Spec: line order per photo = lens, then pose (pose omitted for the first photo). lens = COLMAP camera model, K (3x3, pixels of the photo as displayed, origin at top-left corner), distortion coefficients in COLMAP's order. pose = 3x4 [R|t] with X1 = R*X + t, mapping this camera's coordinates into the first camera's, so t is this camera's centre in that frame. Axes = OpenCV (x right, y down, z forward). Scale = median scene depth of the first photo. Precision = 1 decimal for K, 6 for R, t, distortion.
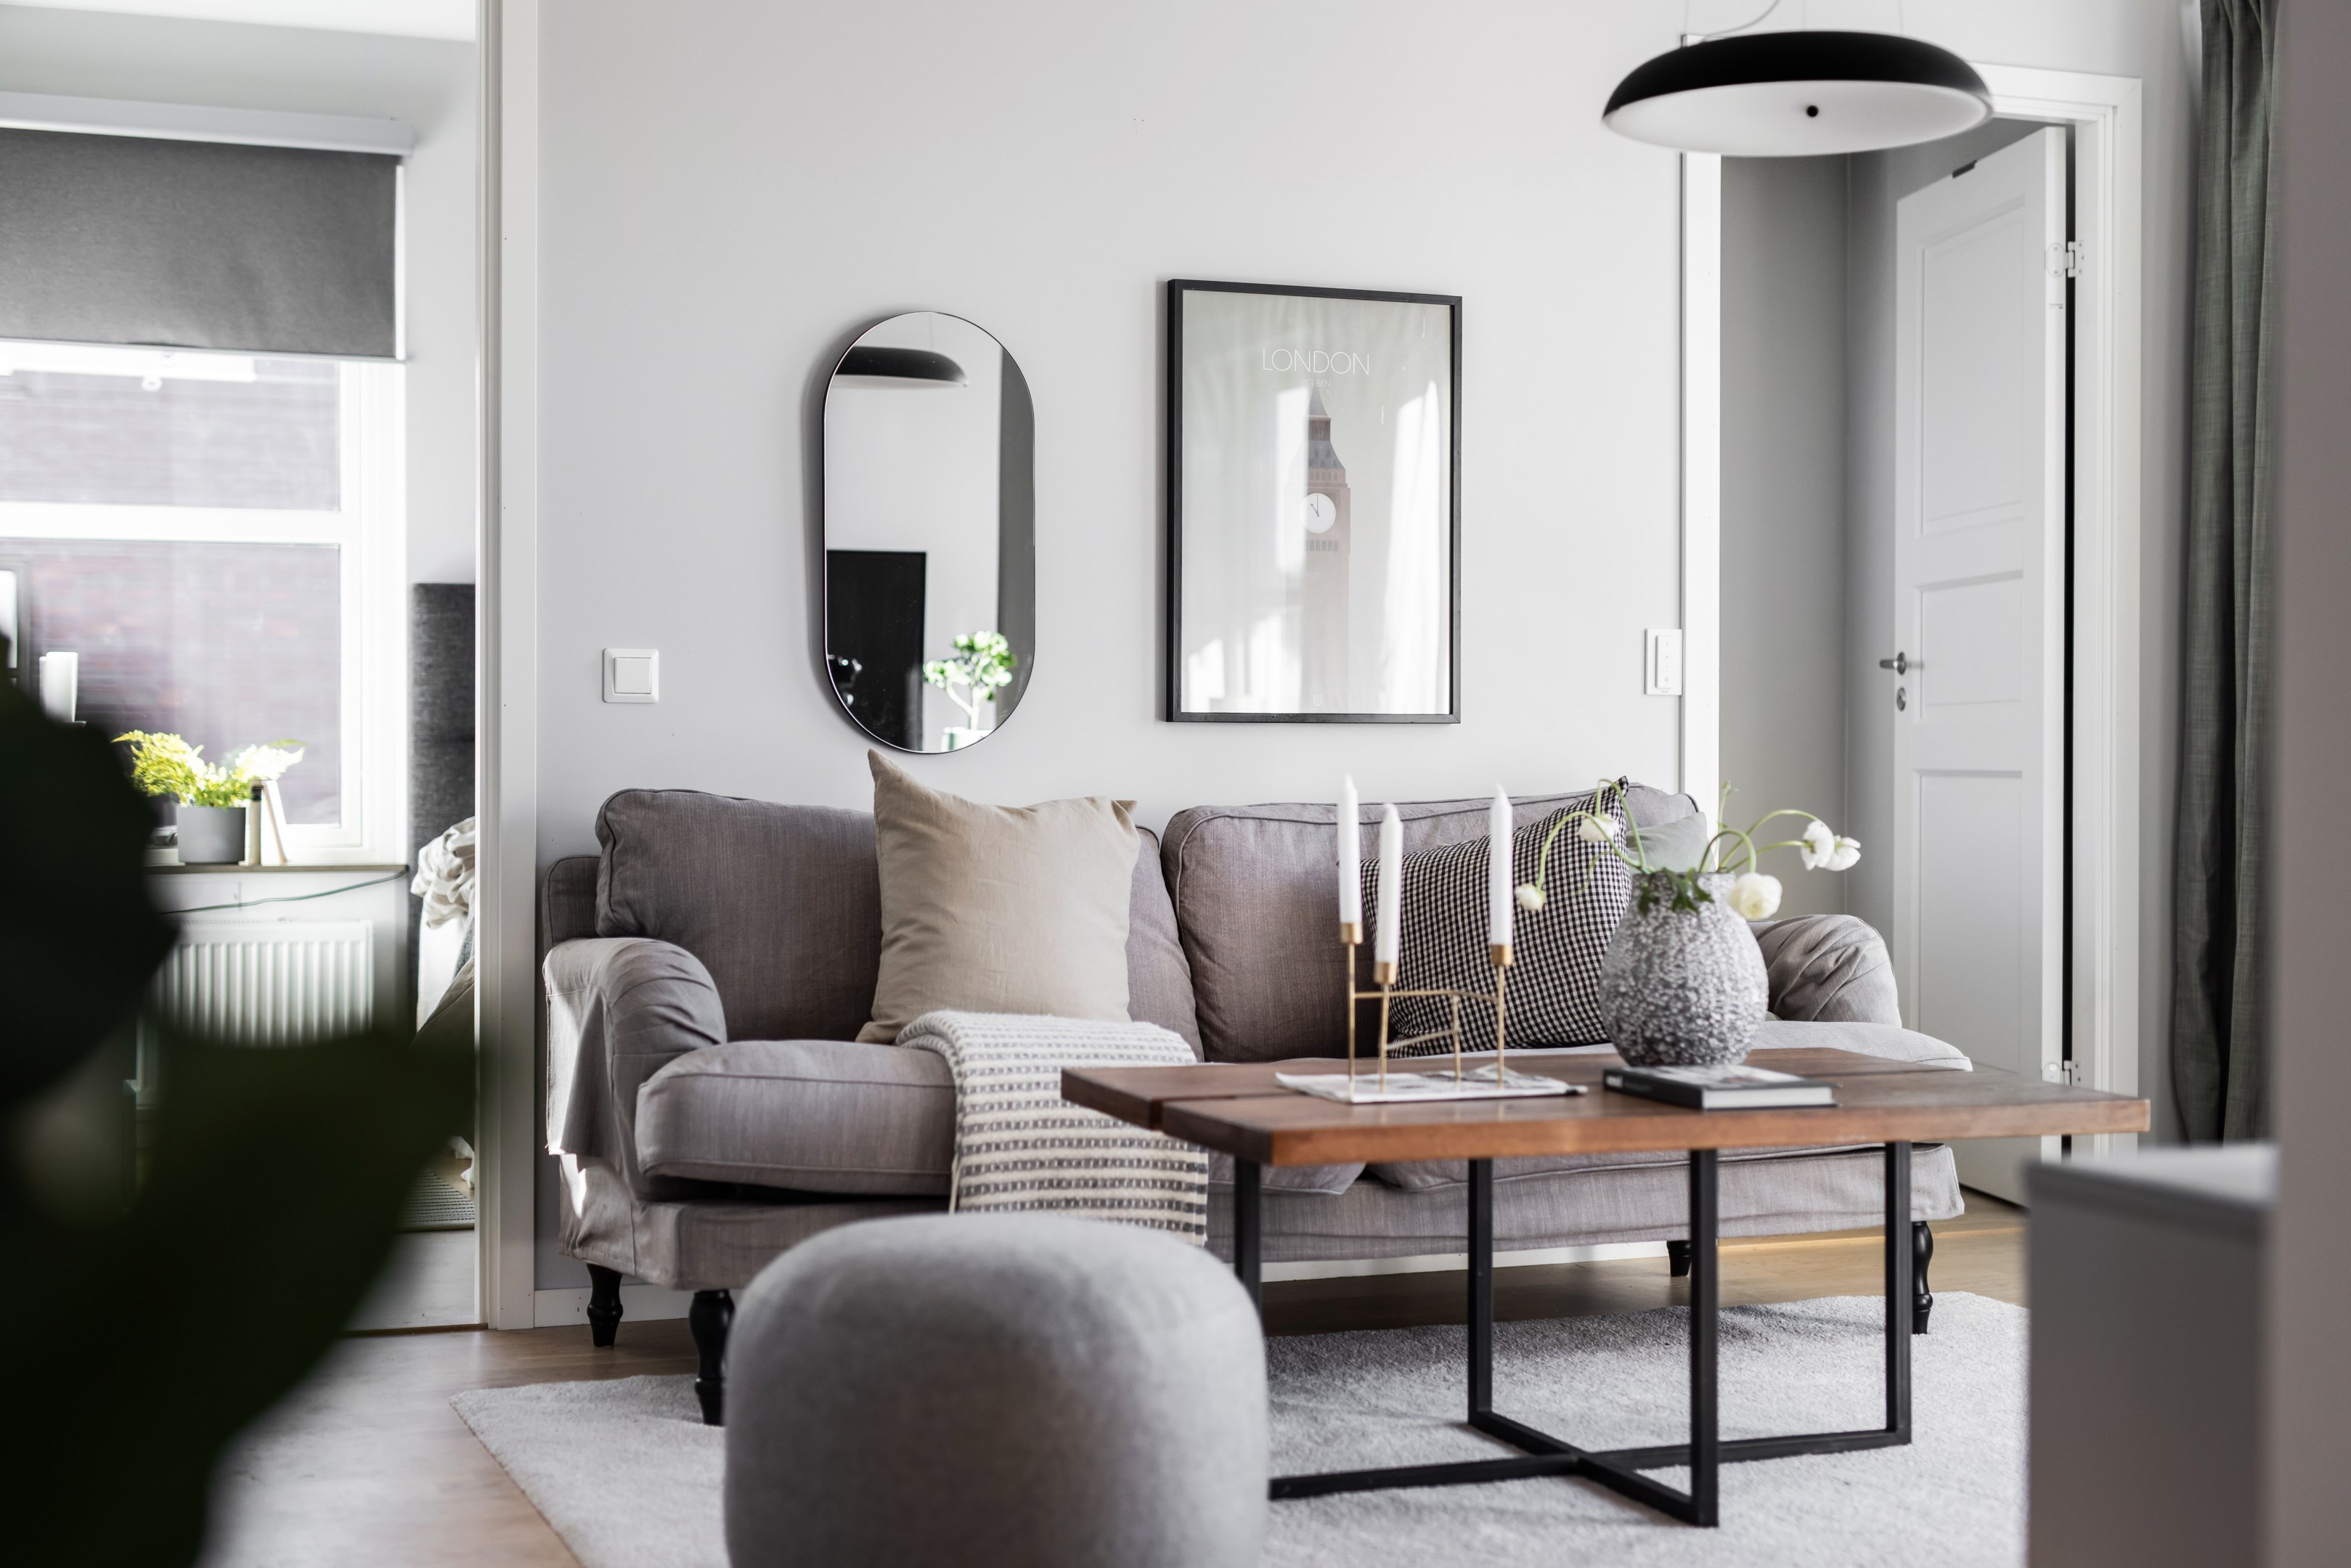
lens RADIAL K [[3278.0, 0, 1175.5], [0, 3278.0, 784.0], [0, 0, 1]] dist [0.023643, -0.063029]
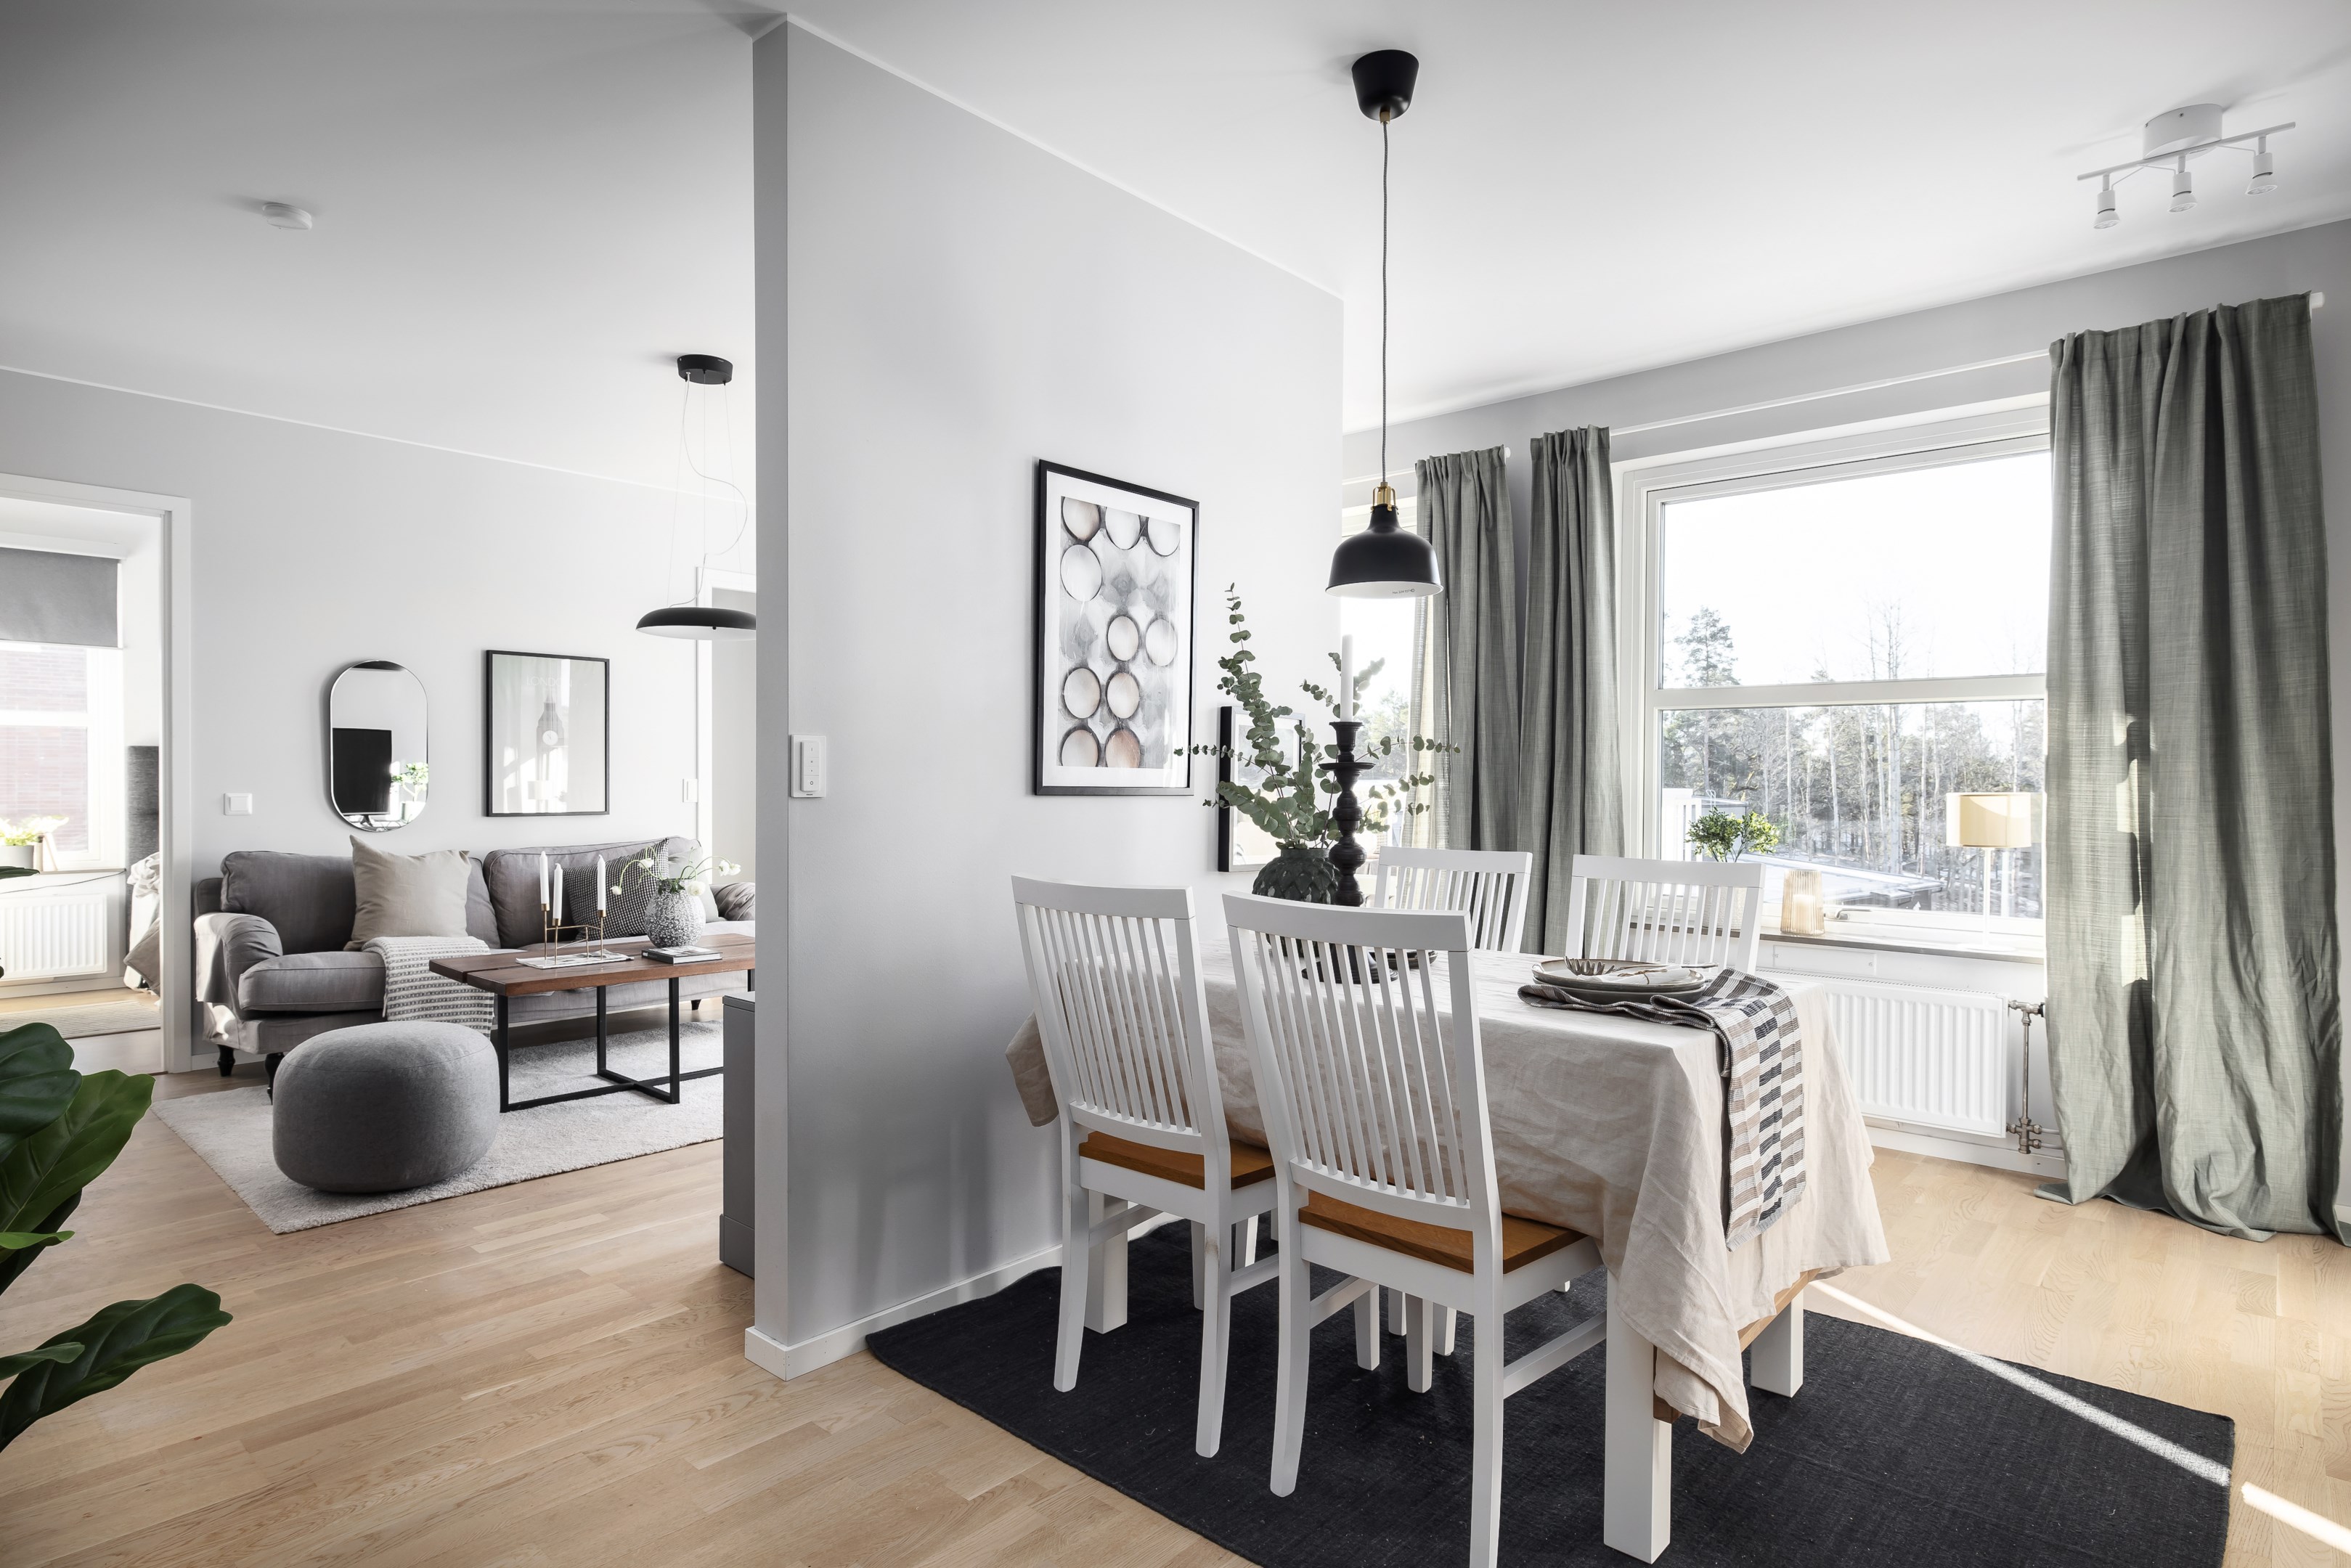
lens RADIAL K [[1271.2, 0, 1175.5], [0, 1271.2, 784.0], [0, 0, 1]] dist [0.001885, -0.002310]
pose [[0.896235, -0.004106, 0.443560, 0.045894], [0.004118, 0.999991, 0.000937, -0.050062], [-0.443559, 0.000987, 0.896244, -0.188104]]
